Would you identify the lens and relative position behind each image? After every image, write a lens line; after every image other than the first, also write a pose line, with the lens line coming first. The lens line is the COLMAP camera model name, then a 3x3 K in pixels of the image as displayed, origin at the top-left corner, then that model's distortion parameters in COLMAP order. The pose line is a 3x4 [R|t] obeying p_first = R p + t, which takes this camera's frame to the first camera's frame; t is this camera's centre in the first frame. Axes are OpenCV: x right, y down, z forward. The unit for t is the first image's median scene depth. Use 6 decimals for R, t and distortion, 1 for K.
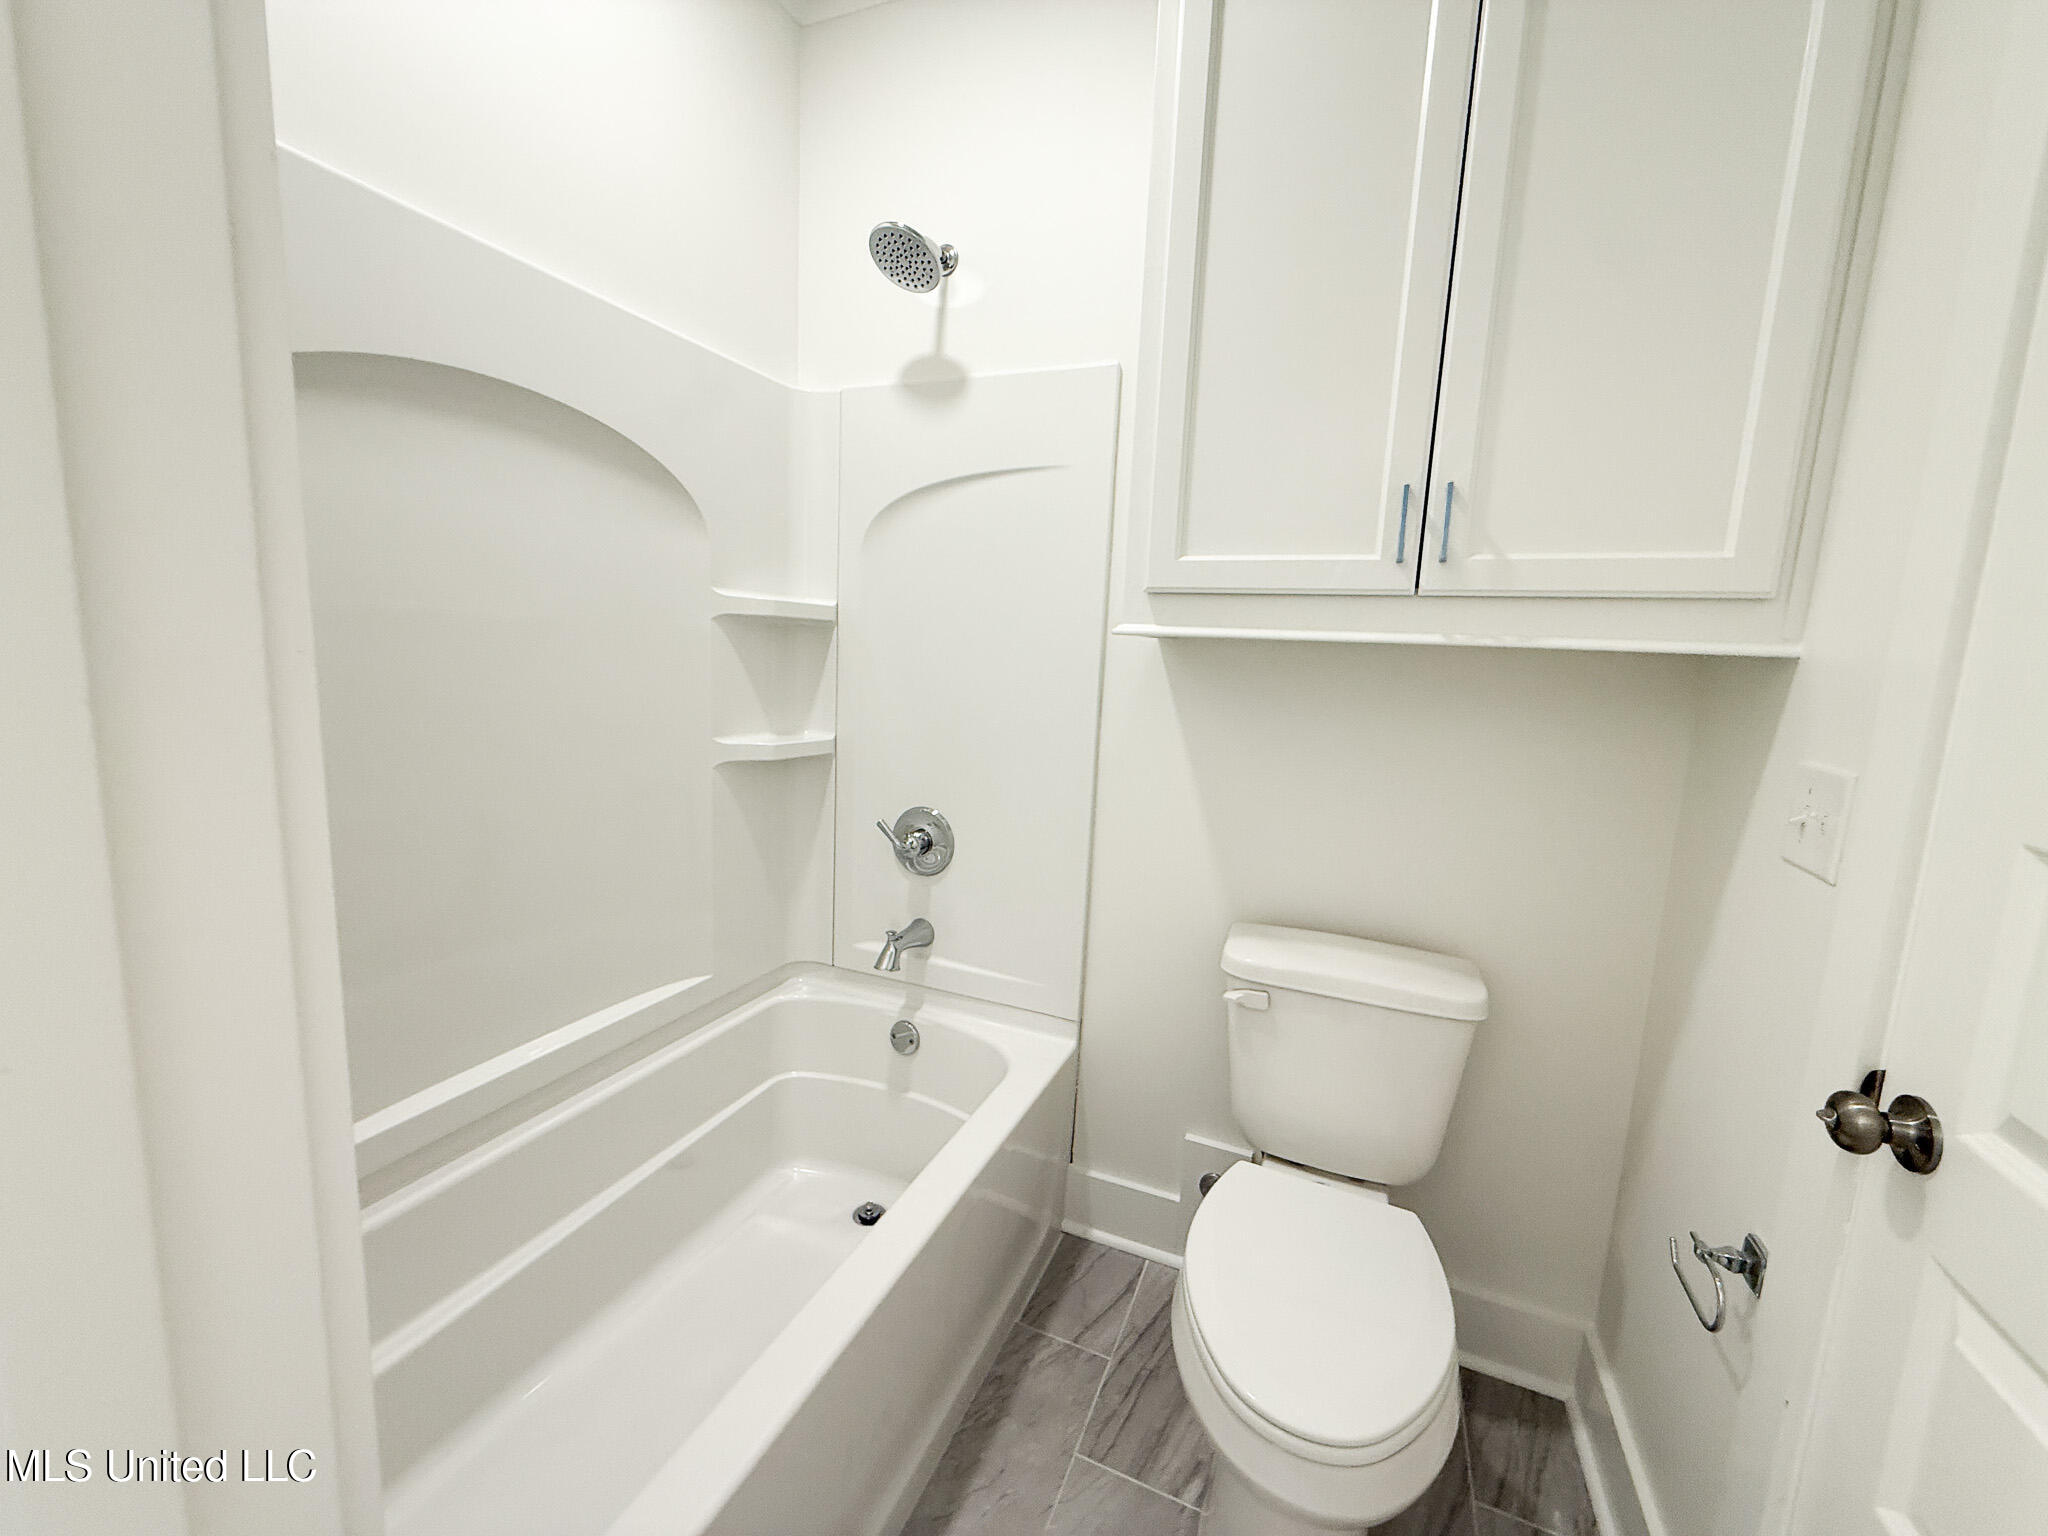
lens RADIAL K [[814.7, 0, 1017.5], [0, 814.7, 764.4], [0, 0, 1]] dist [-0.000867, 0.000471]
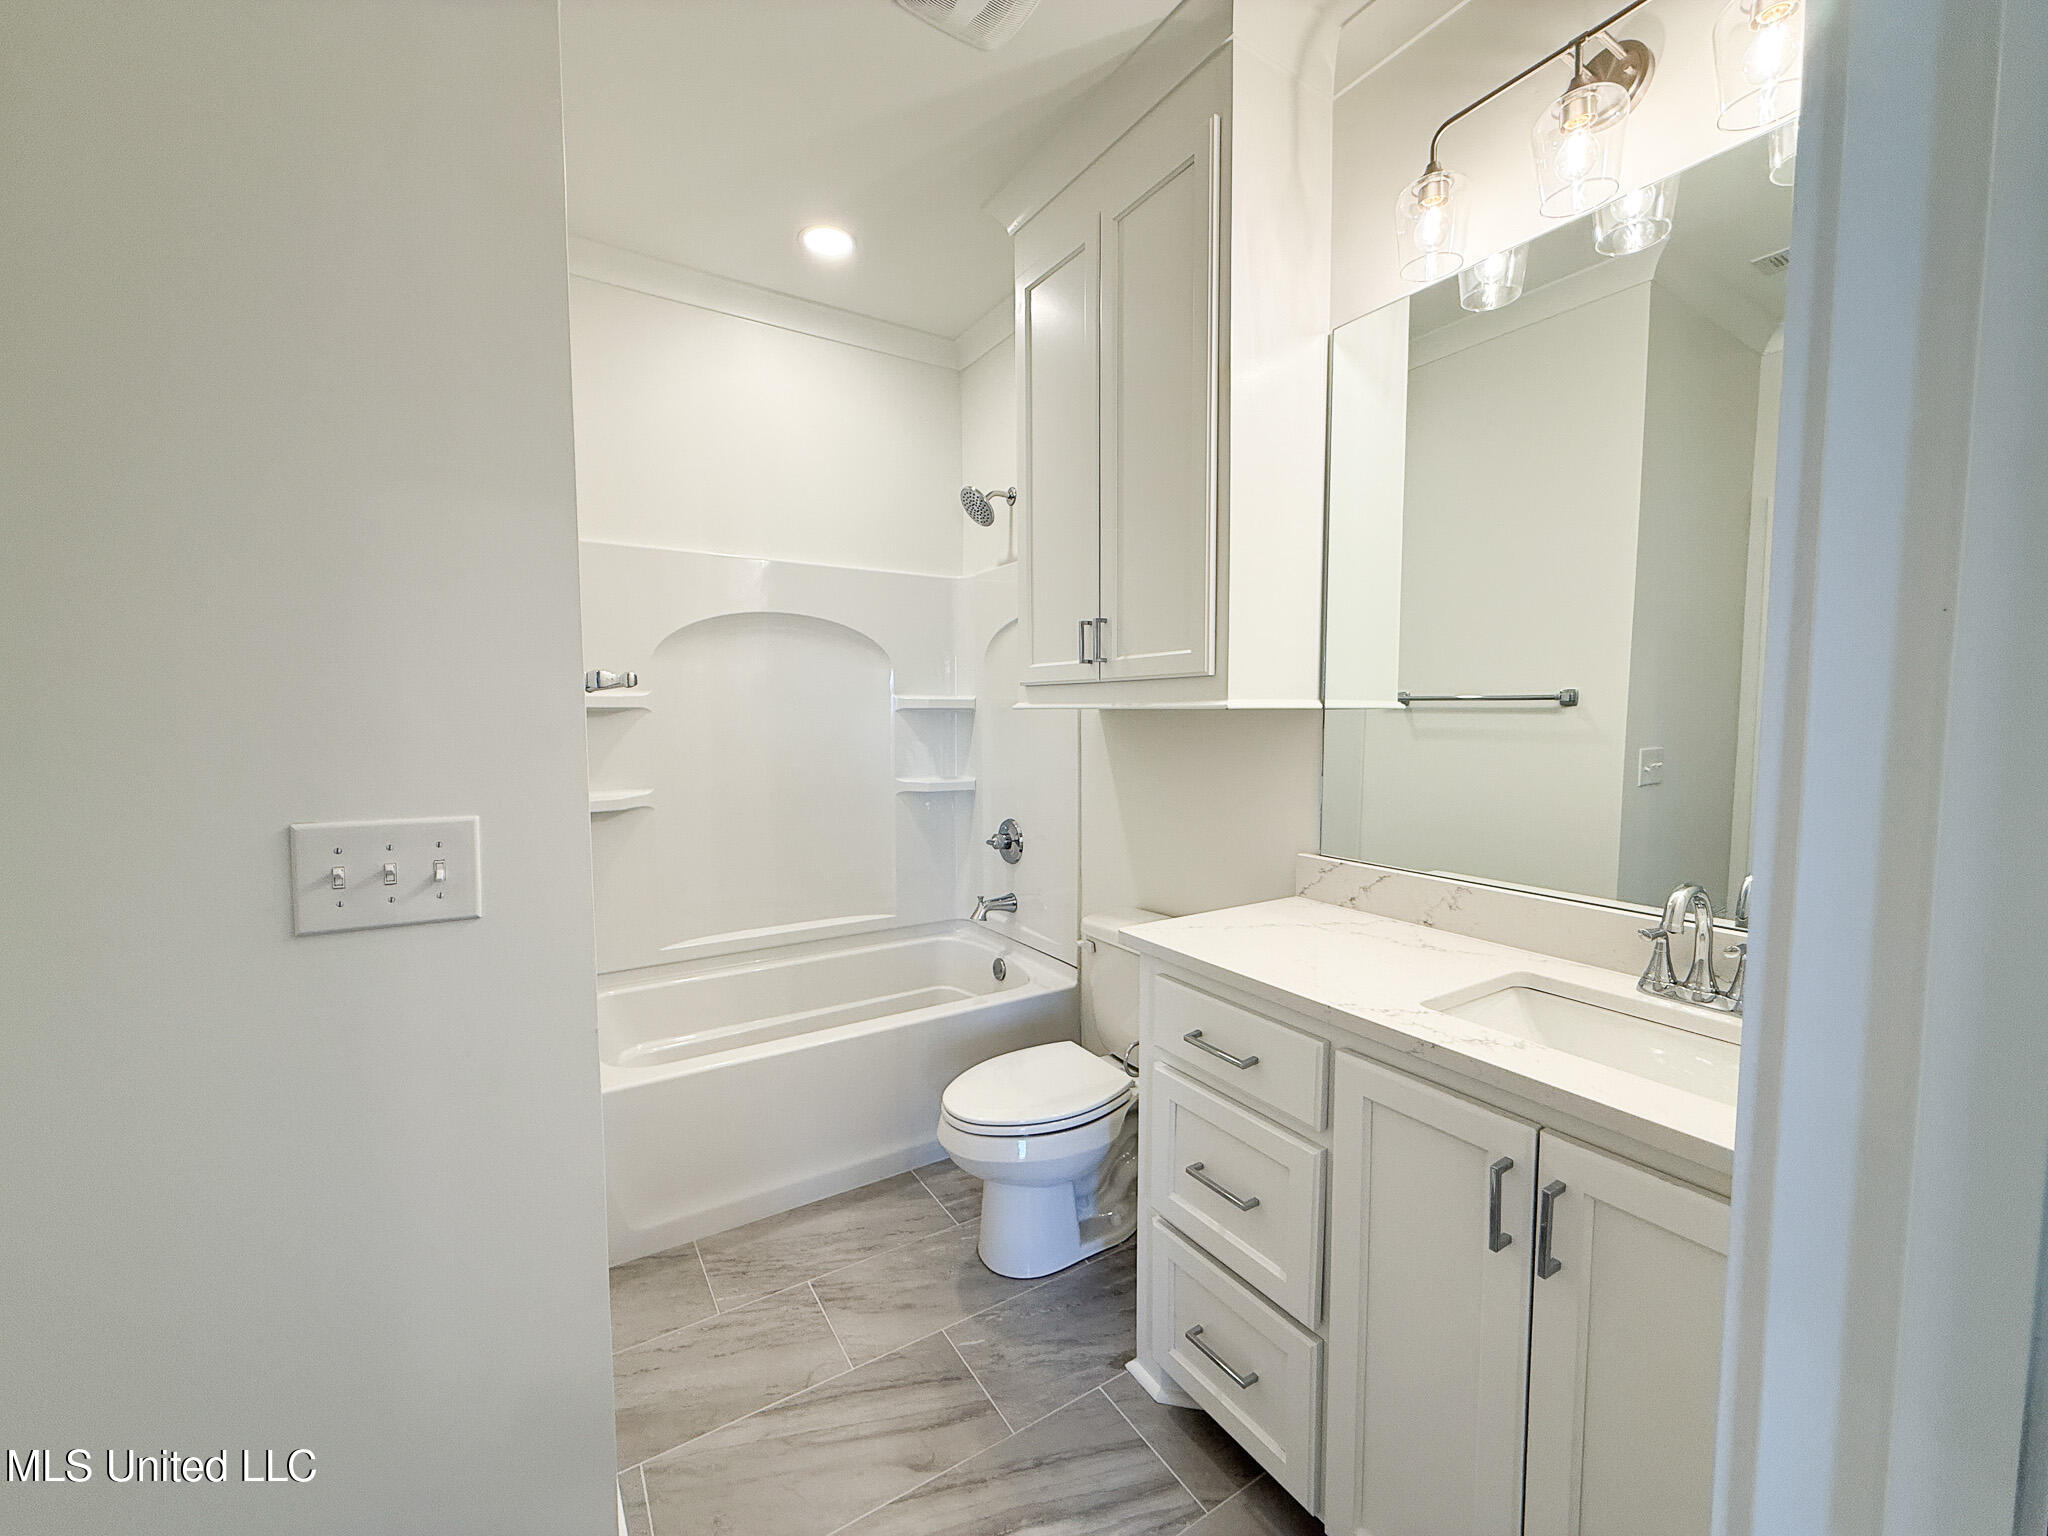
lens RADIAL K [[814.7, 0, 1033.3], [0, 814.7, 766.4], [0, 0, 1]] dist [-0.000867, 0.000471]
pose [[0.830585, -0.014172, -0.556712, 0.928756], [-0.034781, 0.996404, -0.077257, 0.074850], [0.555805, 0.083532, 0.827105, -0.340233]]
